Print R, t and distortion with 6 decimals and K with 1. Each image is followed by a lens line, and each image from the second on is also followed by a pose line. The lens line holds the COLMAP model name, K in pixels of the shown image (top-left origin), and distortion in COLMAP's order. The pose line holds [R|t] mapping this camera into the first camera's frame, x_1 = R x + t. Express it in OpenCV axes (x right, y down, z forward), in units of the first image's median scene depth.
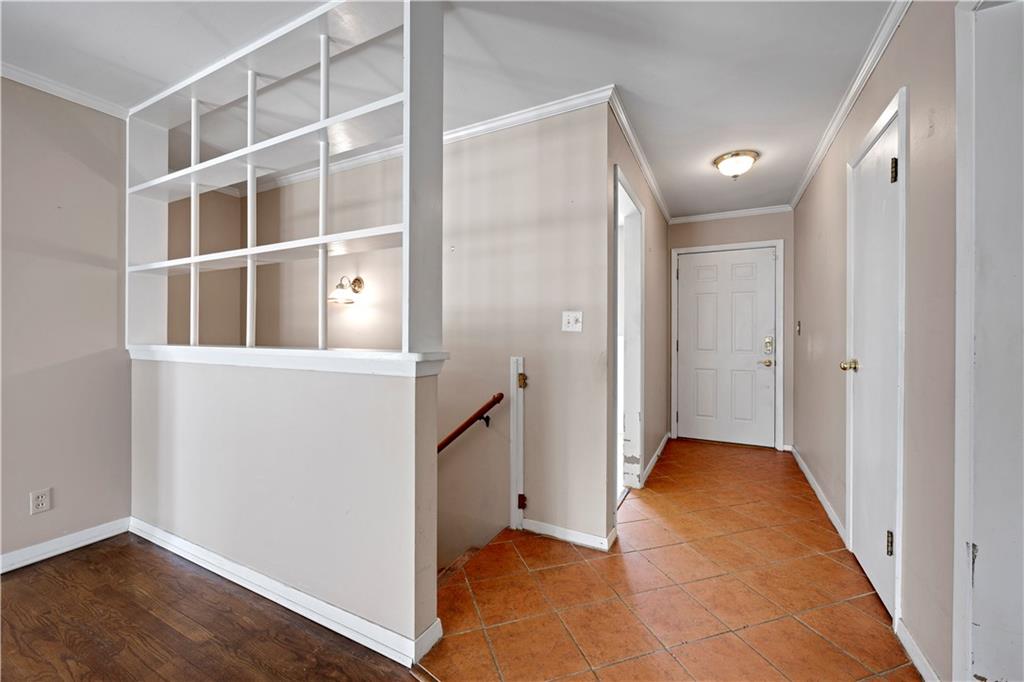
lens RADIAL K [[412.9, 0, 512.6], [0, 412.9, 336.1], [0, 0, 1]] dist [0.001286, -0.000922]
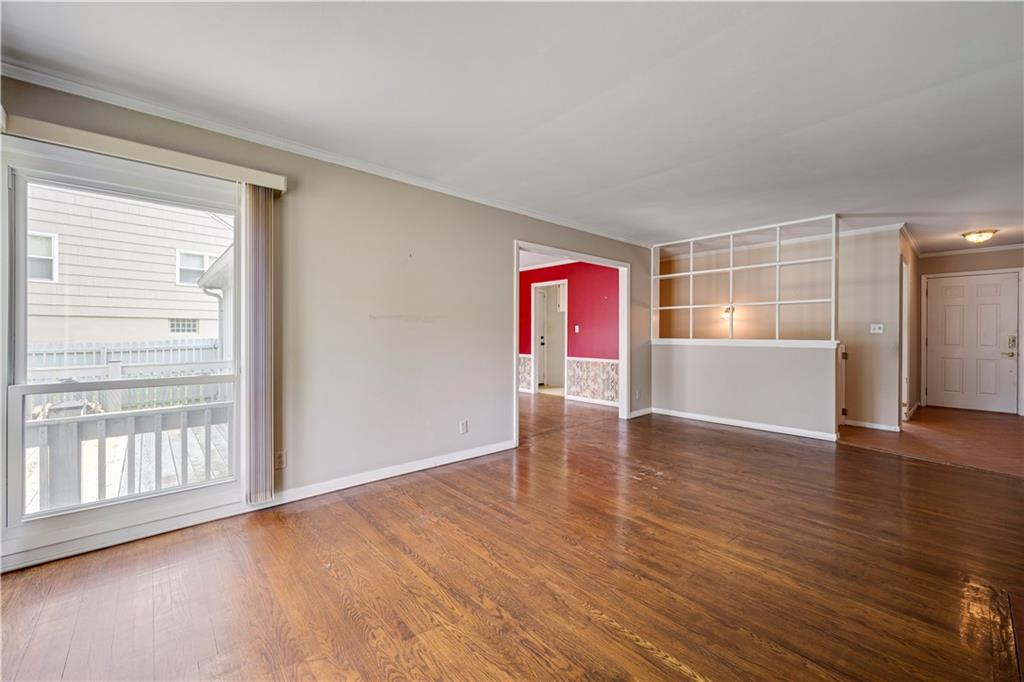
lens RADIAL K [[412.9, 0, 505.8], [0, 412.9, 336.5], [0, 0, 1]] dist [0.001286, -0.000922]
pose [[0.931847, 0.001368, -0.362848, -0.762940], [-0.000344, 0.999996, 0.002886, 0.001095], [0.362851, -0.002565, 0.931844, -1.496965]]
